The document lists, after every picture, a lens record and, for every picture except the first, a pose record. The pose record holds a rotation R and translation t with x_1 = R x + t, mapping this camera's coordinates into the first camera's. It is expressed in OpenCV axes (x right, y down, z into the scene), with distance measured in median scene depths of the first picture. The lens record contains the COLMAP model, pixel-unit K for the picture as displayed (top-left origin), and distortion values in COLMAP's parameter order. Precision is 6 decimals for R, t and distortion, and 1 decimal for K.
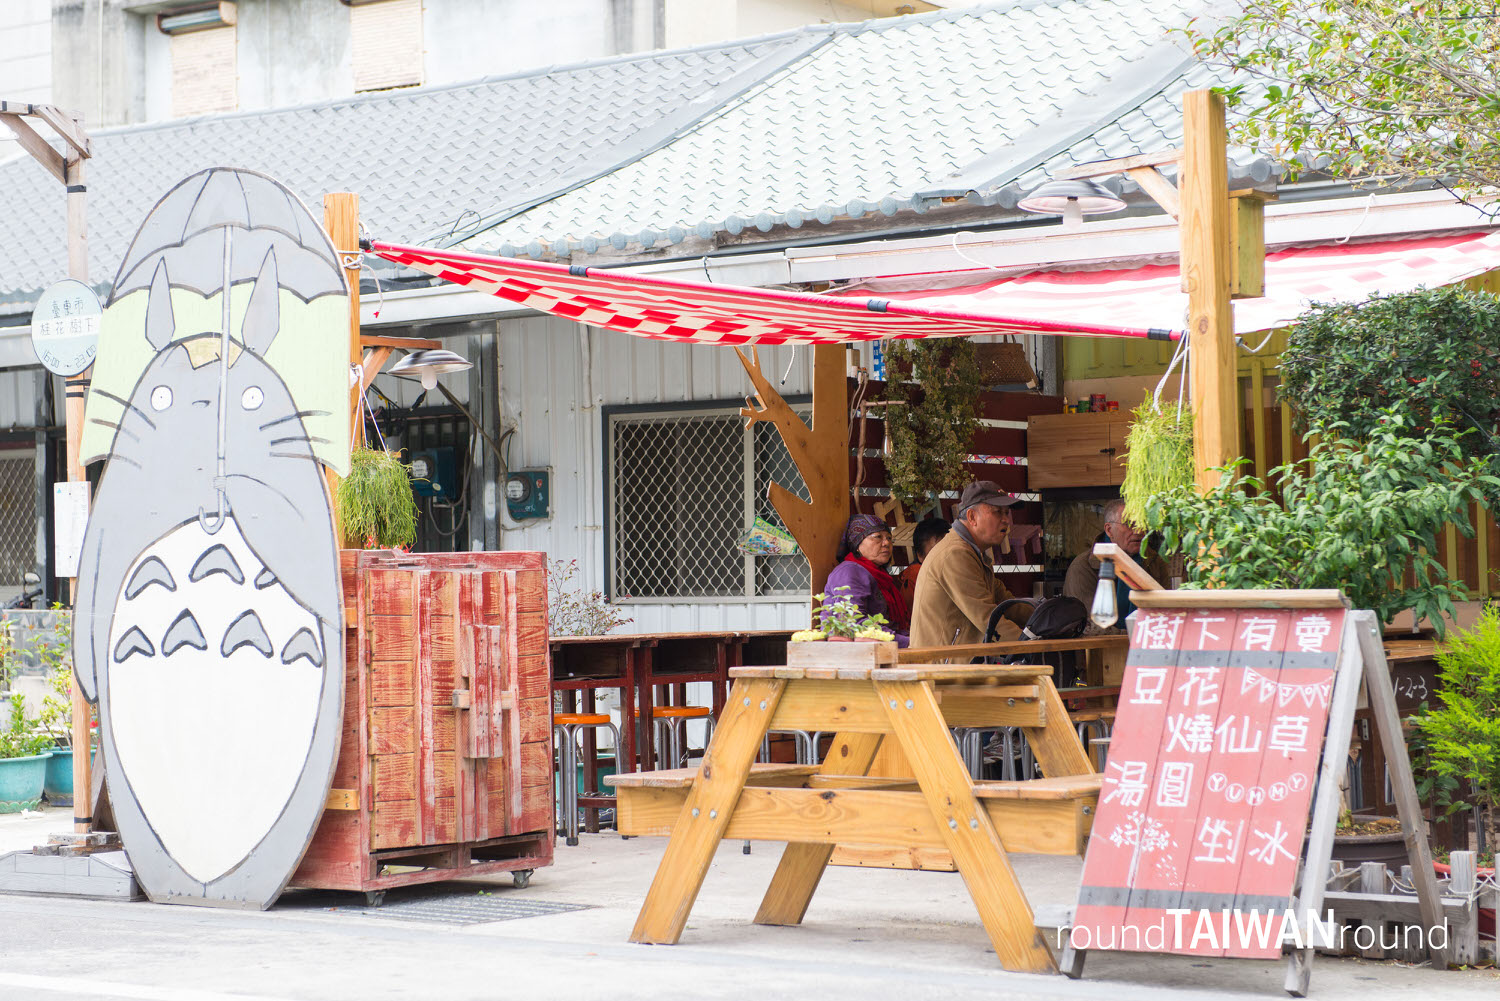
lens RADIAL K [[3049.5, 0, 749.6], [0, 3049.5, 499.7], [0, 0, 1]] dist [0.012689, 0.000000]
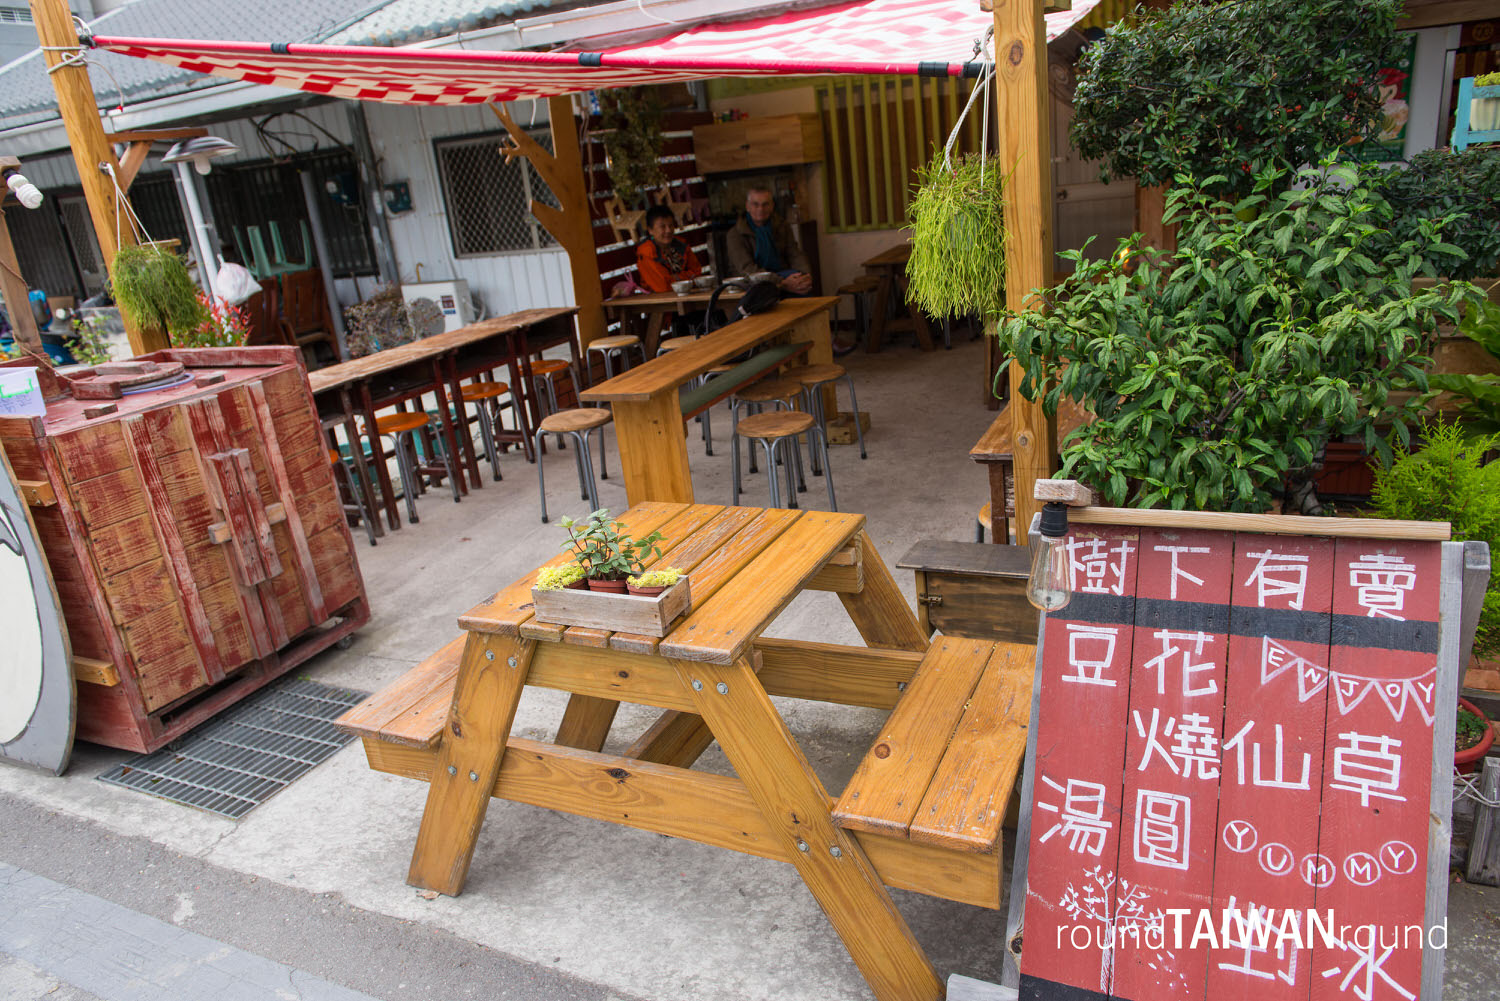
lens RADIAL K [[1017.9, 0, 751.2], [0, 1017.9, 505.1], [0, 0, 1]] dist [-0.020853, -0.008205]
pose [[0.979435, -0.143031, 0.142301, 0.029667], [0.084925, 0.932031, 0.352286, -0.046413], [-0.183016, -0.332957, 0.925011, 0.735514]]
